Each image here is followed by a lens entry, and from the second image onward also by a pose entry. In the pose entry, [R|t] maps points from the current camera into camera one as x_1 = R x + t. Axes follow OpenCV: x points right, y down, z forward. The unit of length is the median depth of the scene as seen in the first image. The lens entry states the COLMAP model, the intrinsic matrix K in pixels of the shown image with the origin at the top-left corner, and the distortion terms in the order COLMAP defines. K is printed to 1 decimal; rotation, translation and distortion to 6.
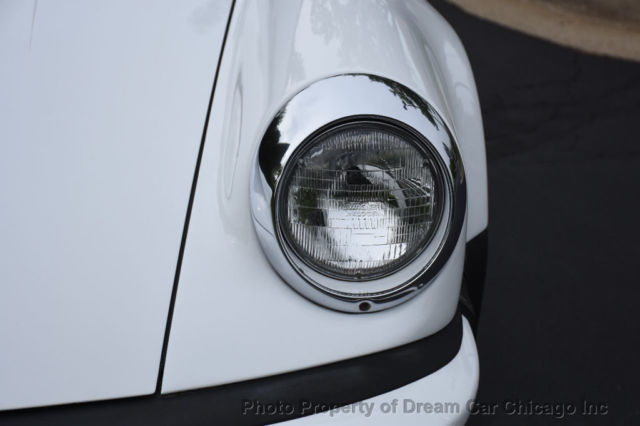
lens RADIAL K [[1227.3, 0, 320.2], [0, 1227.3, 204.2], [0, 0, 1]] dist [0.416638, 0.045213]
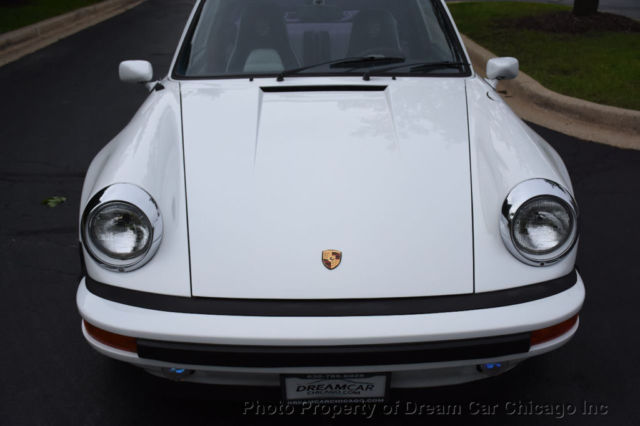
lens RADIAL K [[702.7, 0, 320.0], [0, 702.7, 213.0], [0, 0, 1]] dist [0.029293, 0.017830]
pose [[0.994152, 0.007105, -0.107757, -0.283896], [-0.005970, 0.999923, 0.010851, -0.043758], [0.107825, -0.010144, 0.994118, -0.594573]]
